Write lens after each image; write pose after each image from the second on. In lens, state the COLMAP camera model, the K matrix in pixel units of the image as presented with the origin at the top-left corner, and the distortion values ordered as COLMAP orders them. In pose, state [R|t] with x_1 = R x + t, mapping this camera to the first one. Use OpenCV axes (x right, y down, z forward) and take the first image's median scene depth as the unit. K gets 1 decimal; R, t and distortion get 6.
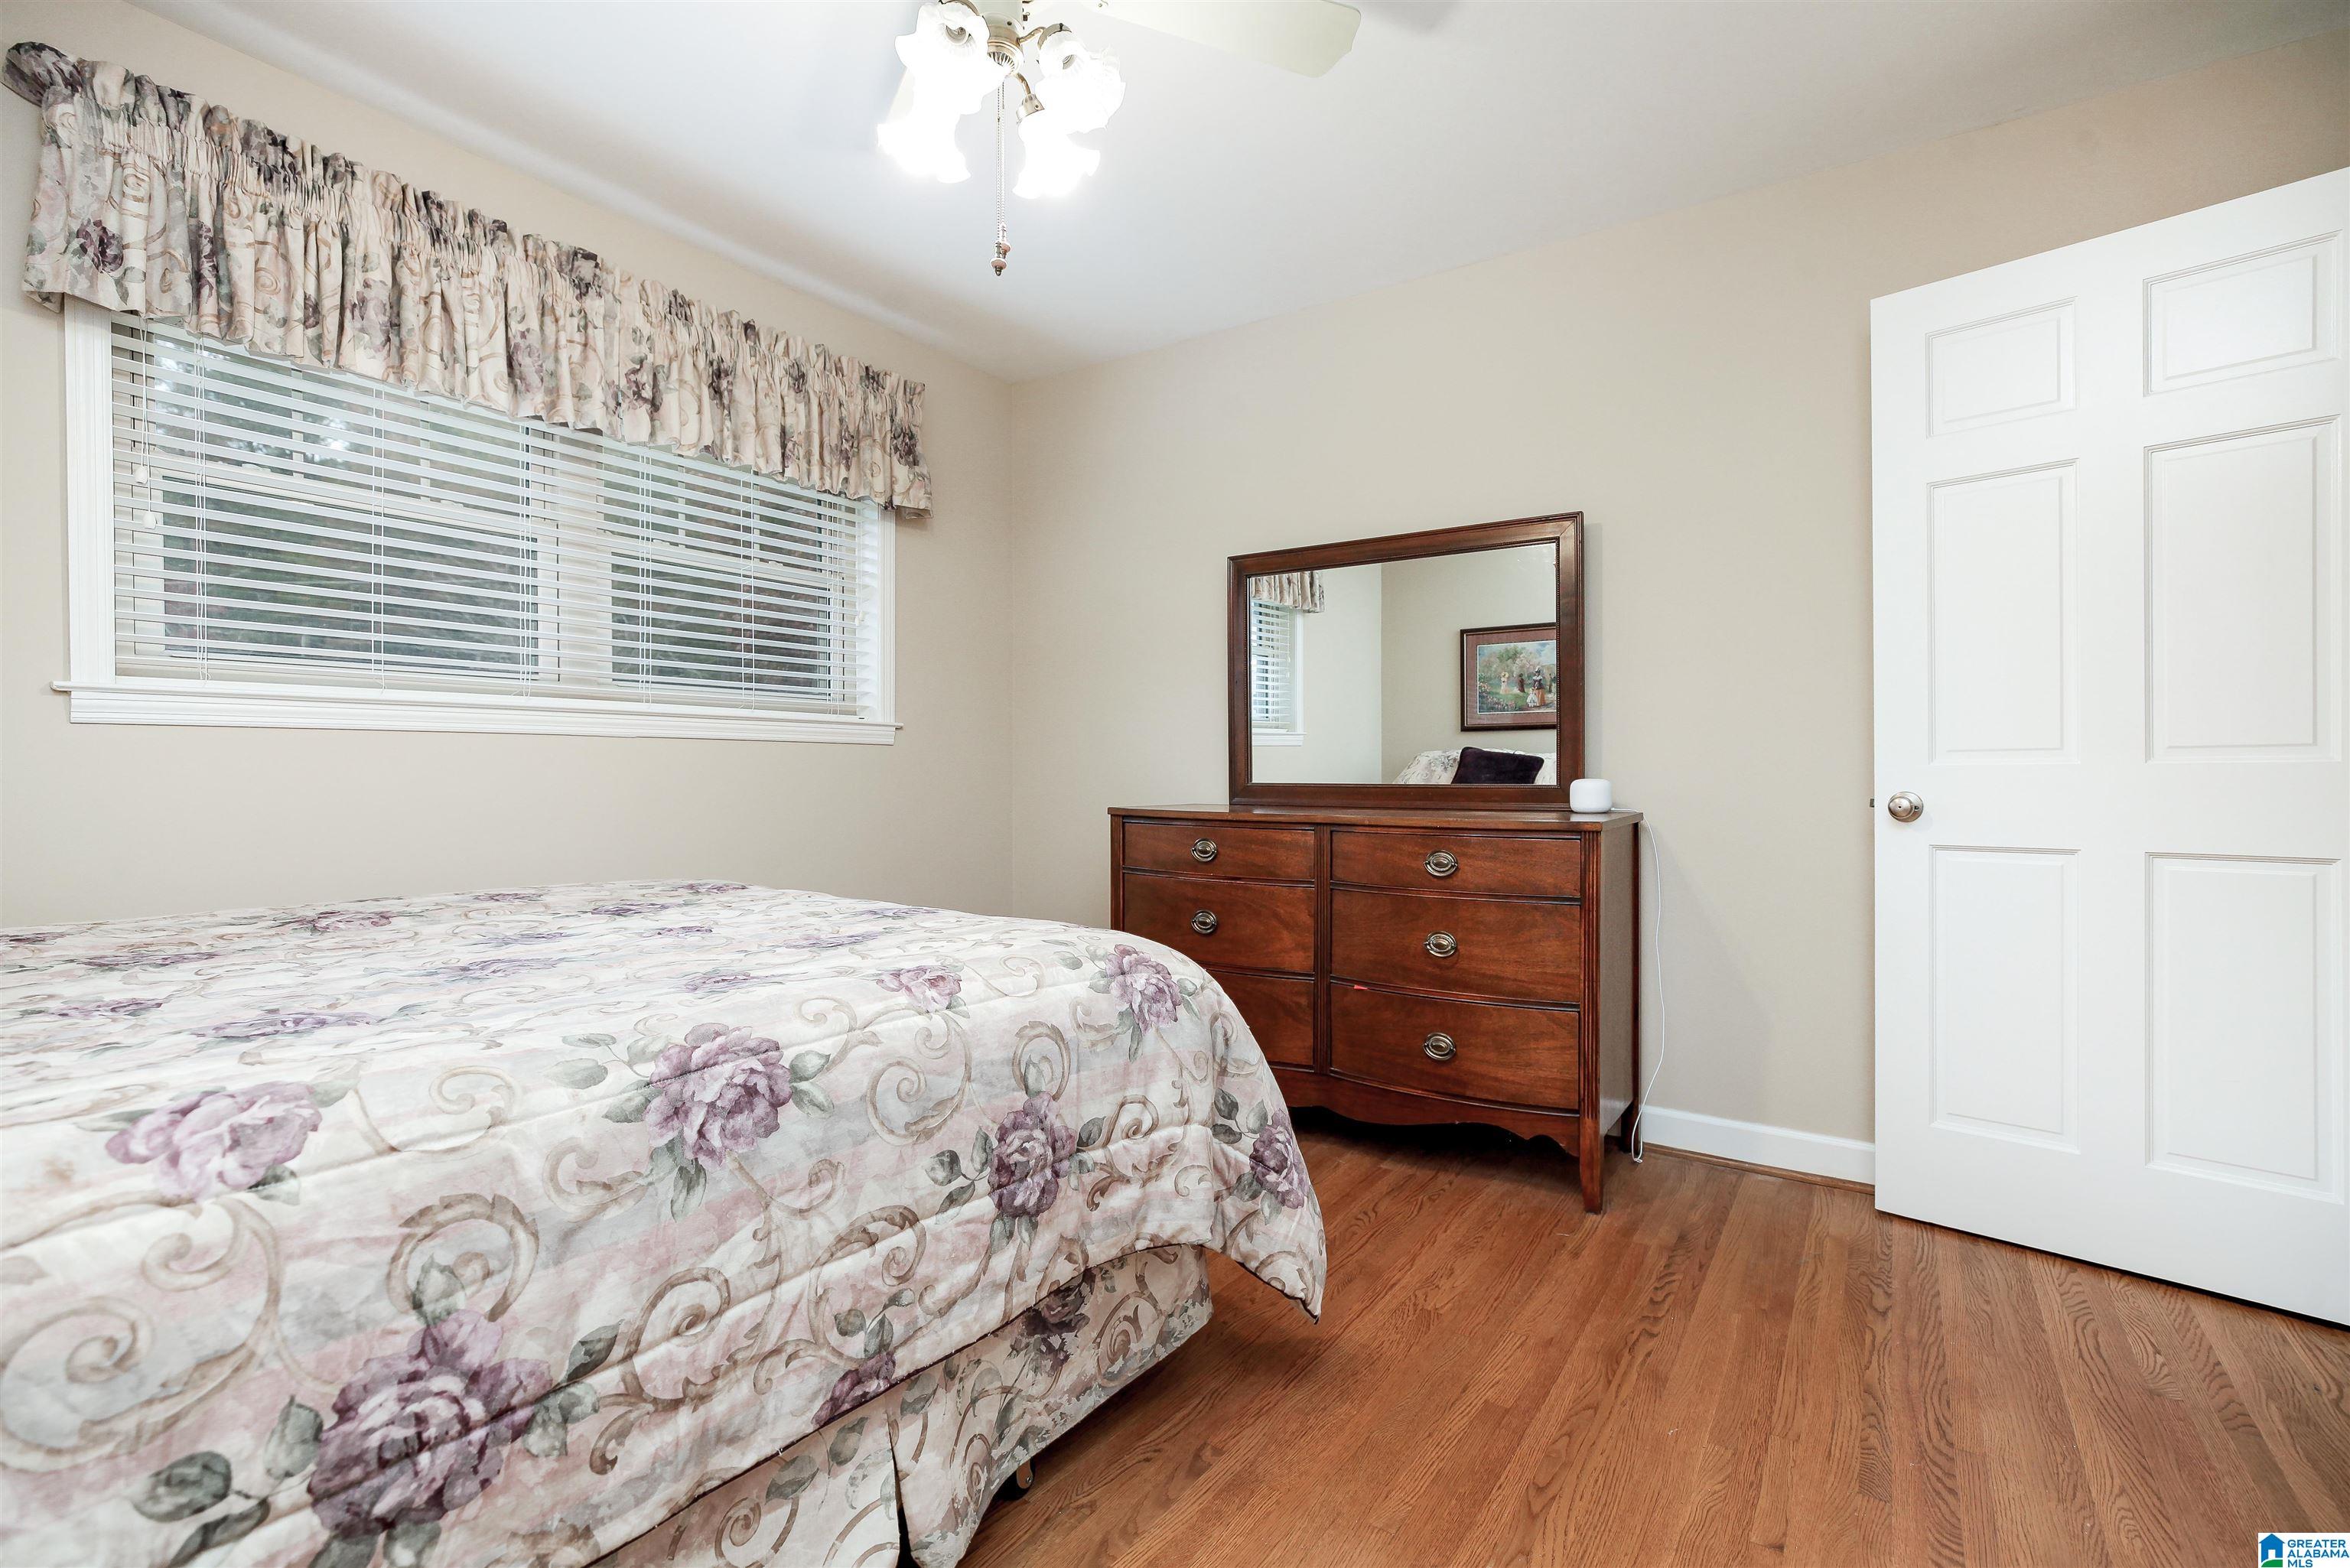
lens RADIAL K [[1094.1, 0, 1174.4], [0, 1094.1, 789.7], [0, 0, 1]] dist [-0.003775, 0.000039]
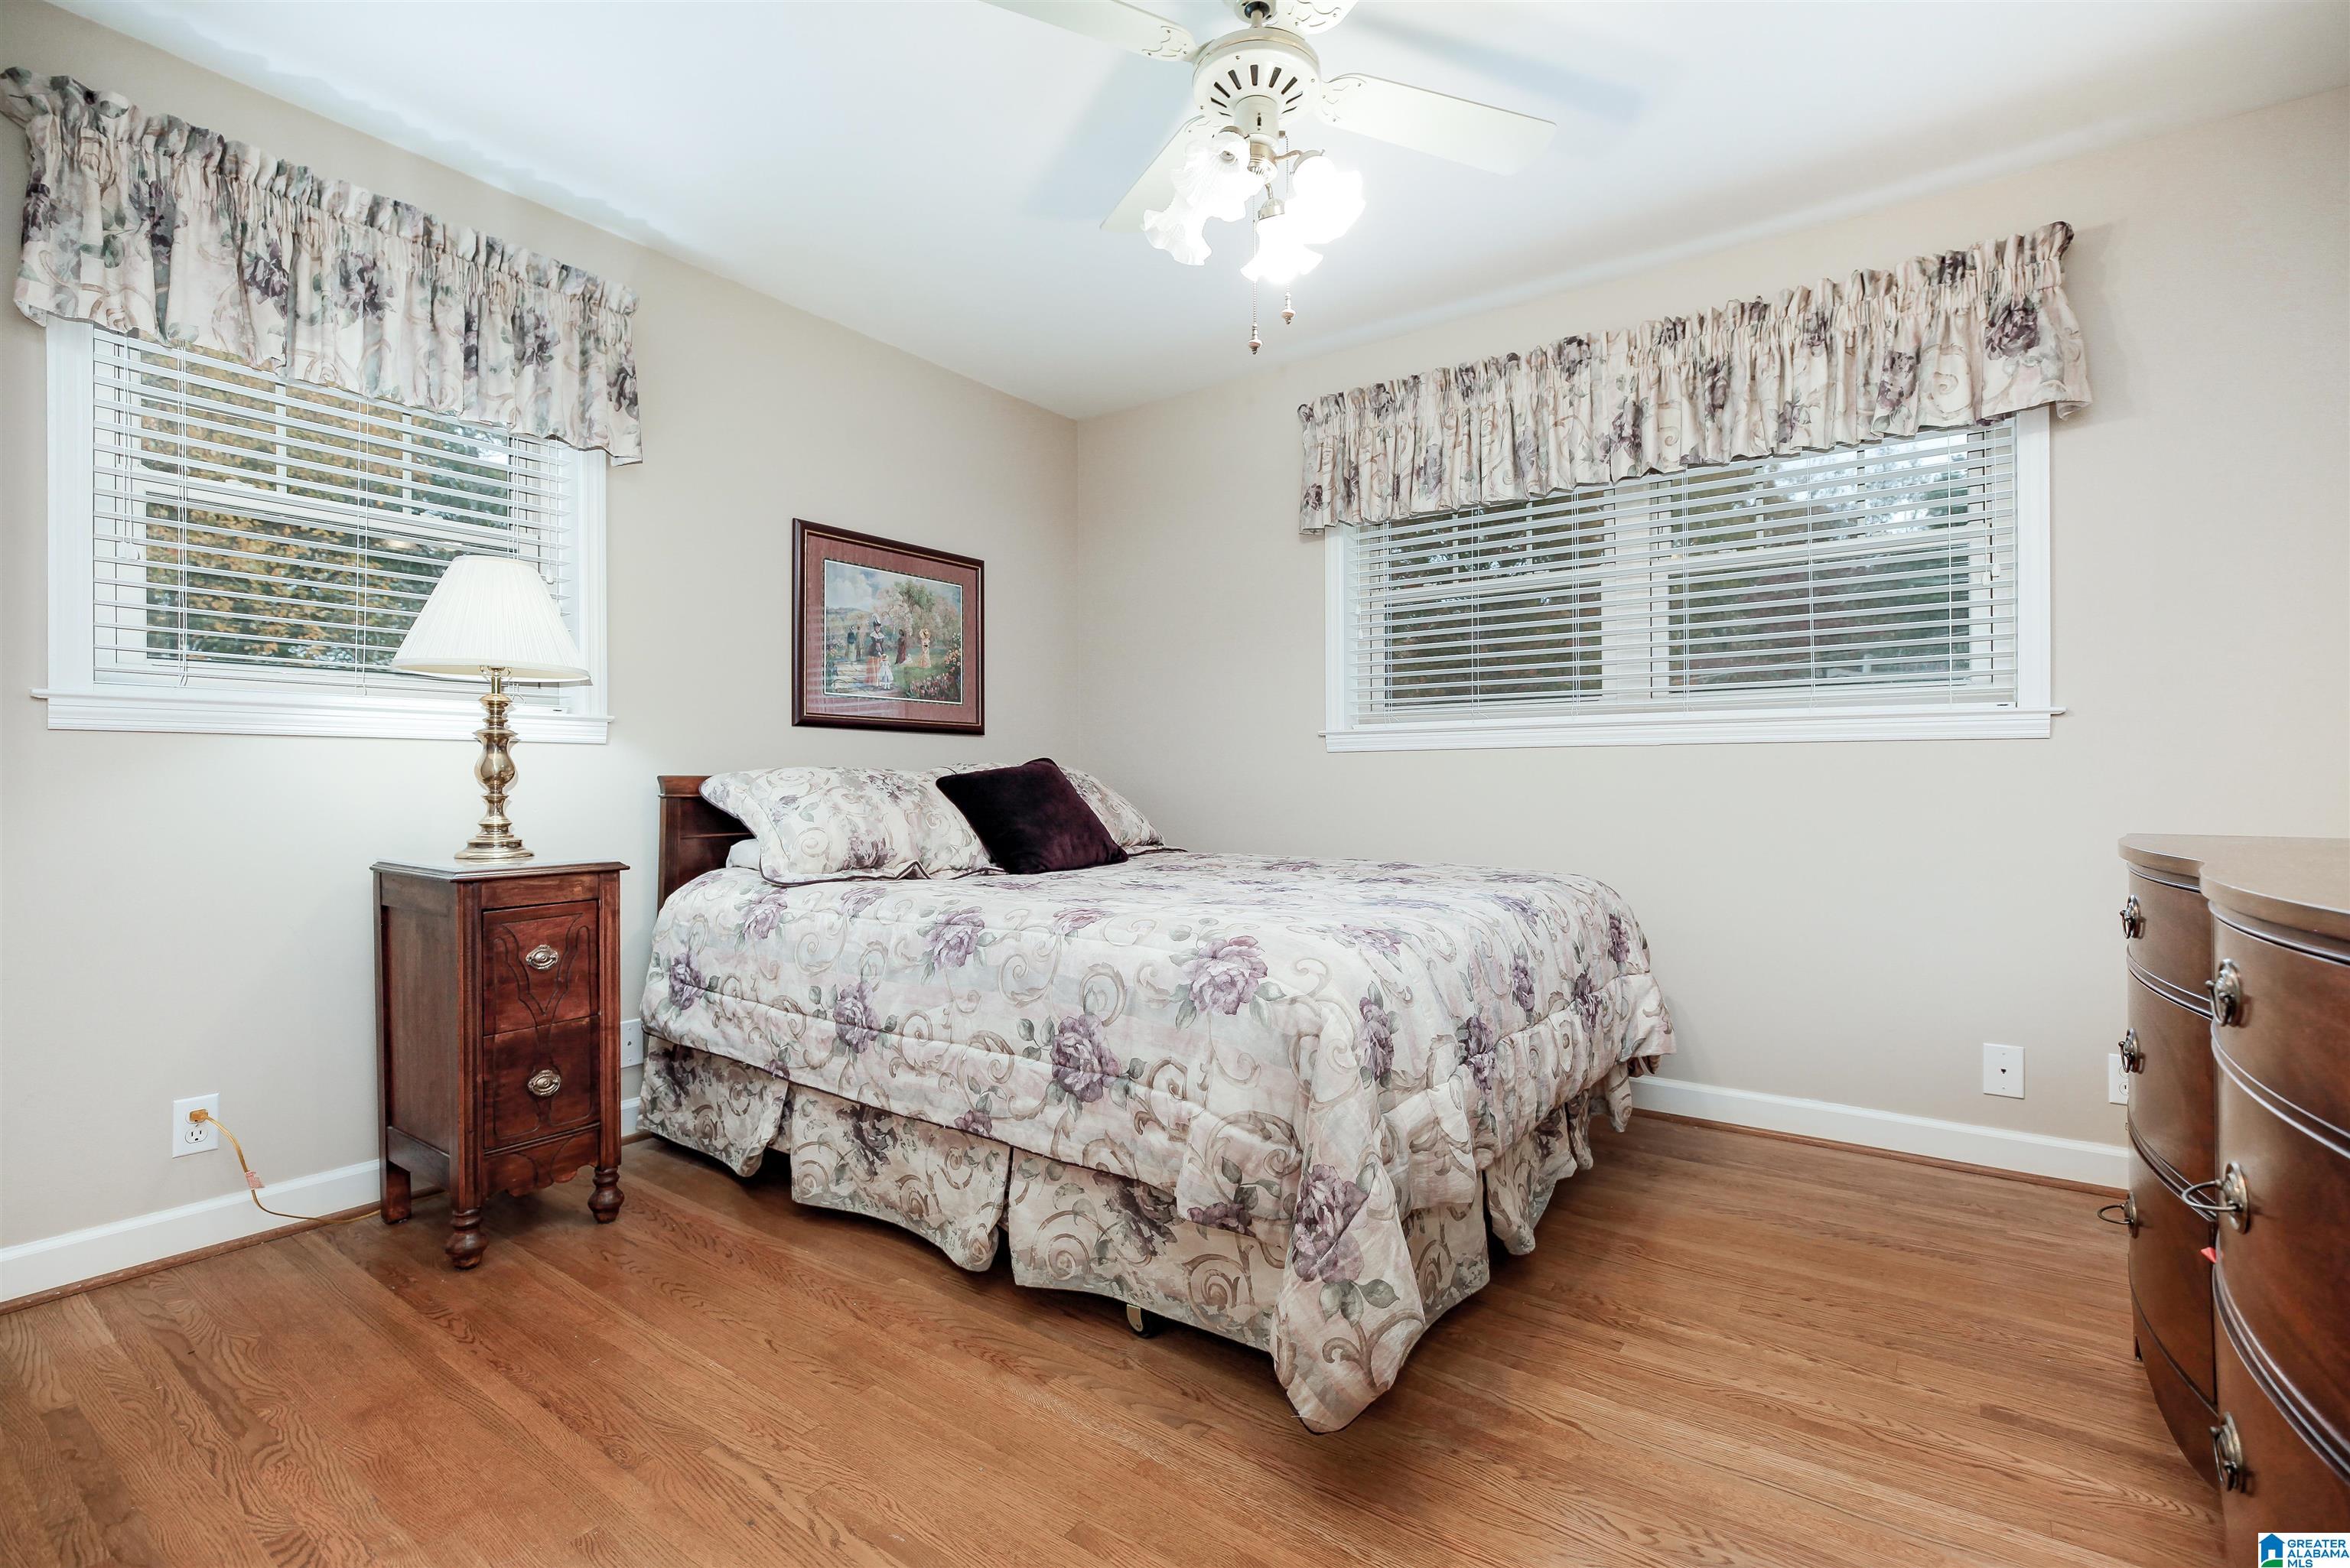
lens RADIAL K [[1094.1, 0, 1174.4], [0, 1094.1, 789.7], [0, 0, 1]] dist [-0.003775, 0.000039]
pose [[-0.042228, 0.006501, -0.999087, 1.204782], [-0.014333, 0.999872, 0.007112, -0.011041], [0.999005, 0.014620, -0.042130, 1.140026]]
